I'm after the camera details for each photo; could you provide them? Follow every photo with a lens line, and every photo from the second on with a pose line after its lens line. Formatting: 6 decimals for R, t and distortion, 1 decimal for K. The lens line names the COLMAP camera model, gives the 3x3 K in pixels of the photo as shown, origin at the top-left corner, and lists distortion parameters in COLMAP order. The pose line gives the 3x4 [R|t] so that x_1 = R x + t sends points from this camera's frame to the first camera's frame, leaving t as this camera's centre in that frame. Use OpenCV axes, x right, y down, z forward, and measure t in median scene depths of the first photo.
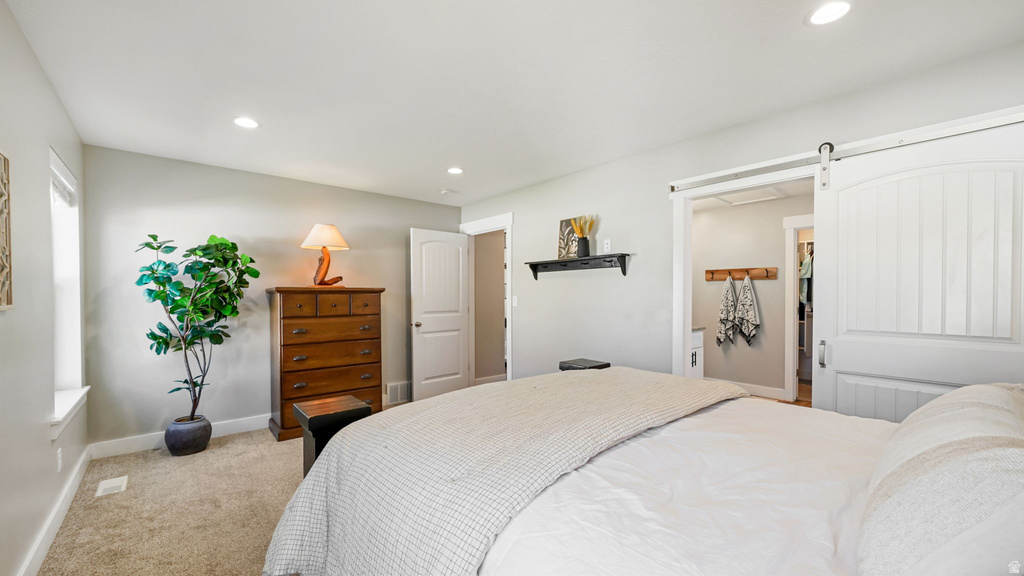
lens RADIAL K [[410.3, 0, 510.6], [0, 410.3, 293.0], [0, 0, 1]] dist [-0.003861, -0.000080]
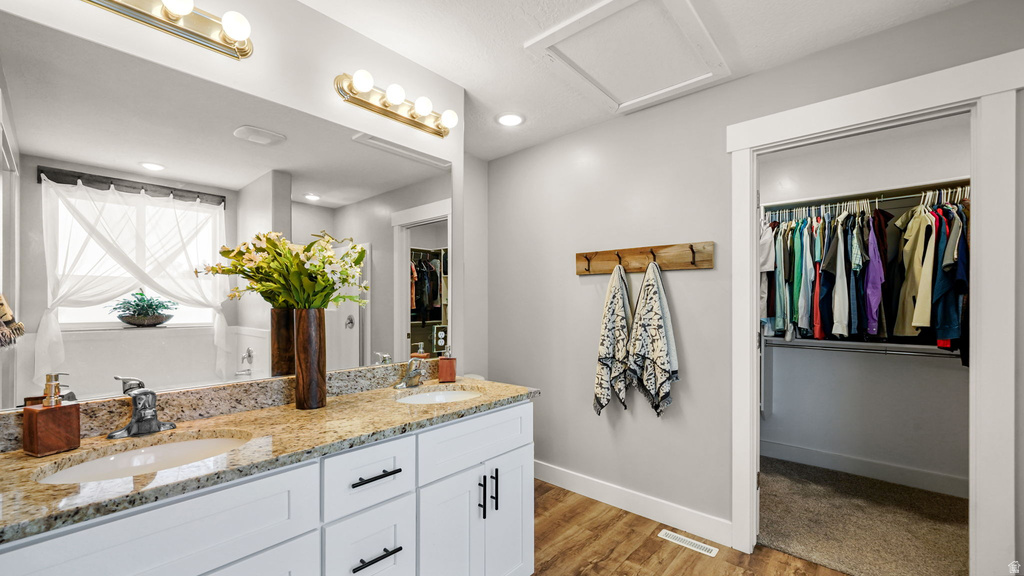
lens RADIAL K [[410.3, 0, 512.0], [0, 410.3, 296.6], [0, 0, 1]] dist [-0.003861, -0.000080]
pose [[0.991743, 0.002049, 0.128228, 0.358794], [-0.000506, 0.999927, -0.012063, 0.001594], [-0.128244, 0.011899, 0.991671, 0.560445]]
